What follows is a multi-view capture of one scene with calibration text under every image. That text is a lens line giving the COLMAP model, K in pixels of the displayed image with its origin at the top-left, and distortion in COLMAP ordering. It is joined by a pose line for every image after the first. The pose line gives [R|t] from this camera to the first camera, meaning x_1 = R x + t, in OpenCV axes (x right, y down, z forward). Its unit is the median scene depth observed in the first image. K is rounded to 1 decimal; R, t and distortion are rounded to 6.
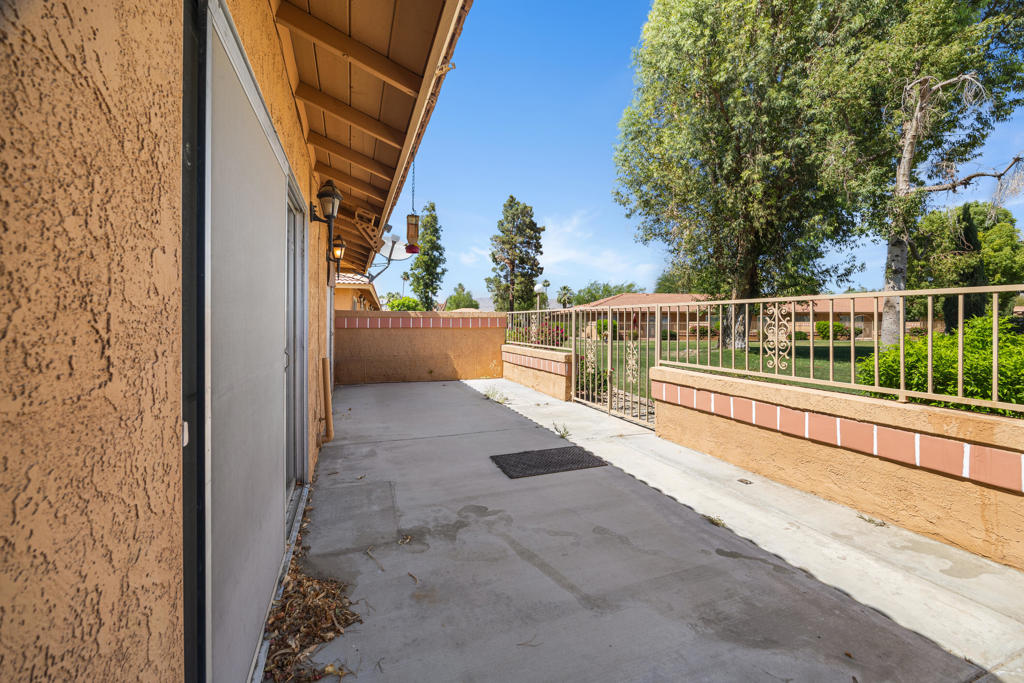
lens RADIAL K [[398.7, 0, 514.5], [0, 398.7, 320.4], [0, 0, 1]] dist [-0.002090, -0.000662]
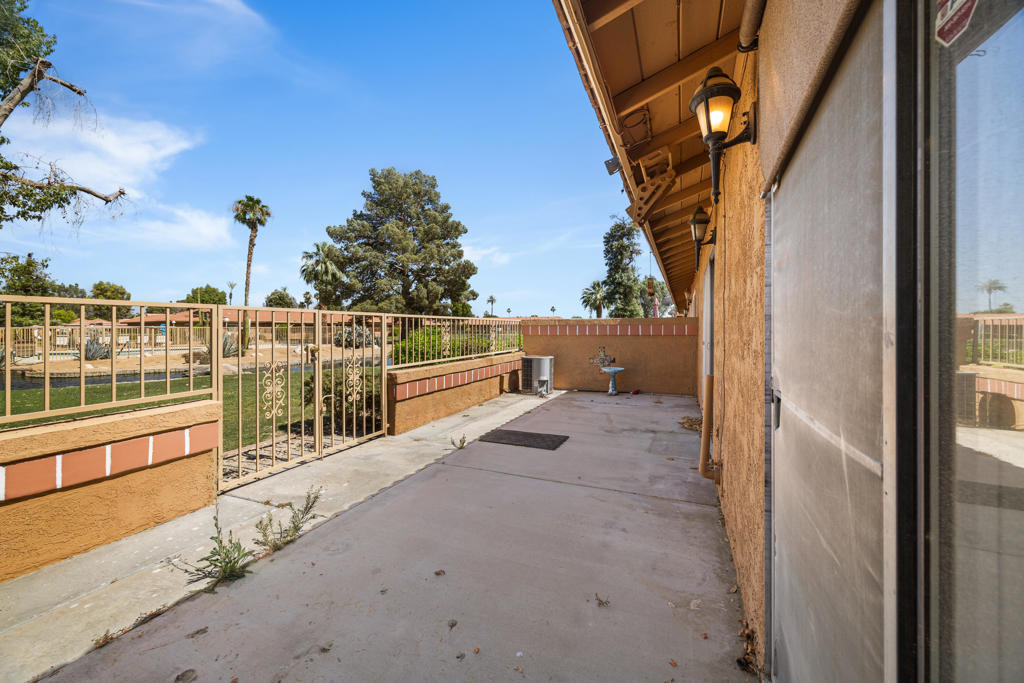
lens RADIAL K [[395.6, 0, 509.4], [0, 395.6, 330.5], [0, 0, 1]] dist [-0.000419, -0.000092]
pose [[-0.694257, 0.001231, 0.719726, -0.801189], [0.003079, 0.999994, 0.001260, 0.006637], [-0.719721, 0.003091, -0.694257, 1.921344]]
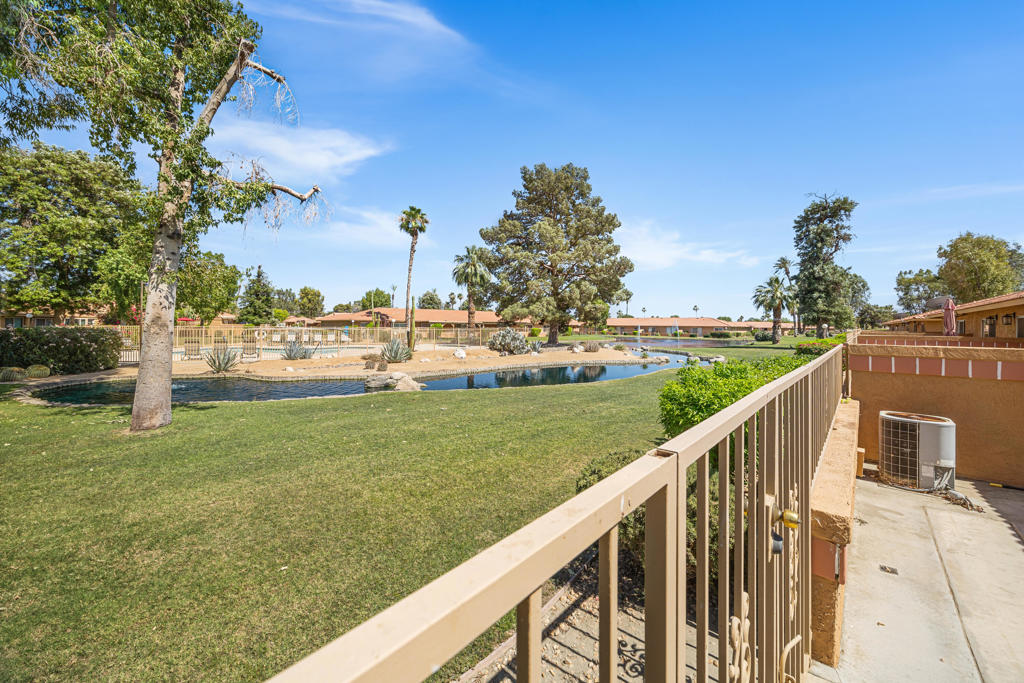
lens RADIAL K [[395.6, 0, 509.4], [0, 395.6, 330.5], [0, 0, 1]] dist [-0.000419, -0.000092]
pose [[-0.427786, -0.011173, 0.903811, -0.699303], [-0.014911, 0.999875, 0.005303, -0.004205], [-0.903757, -0.011208, -0.427899, 1.919140]]
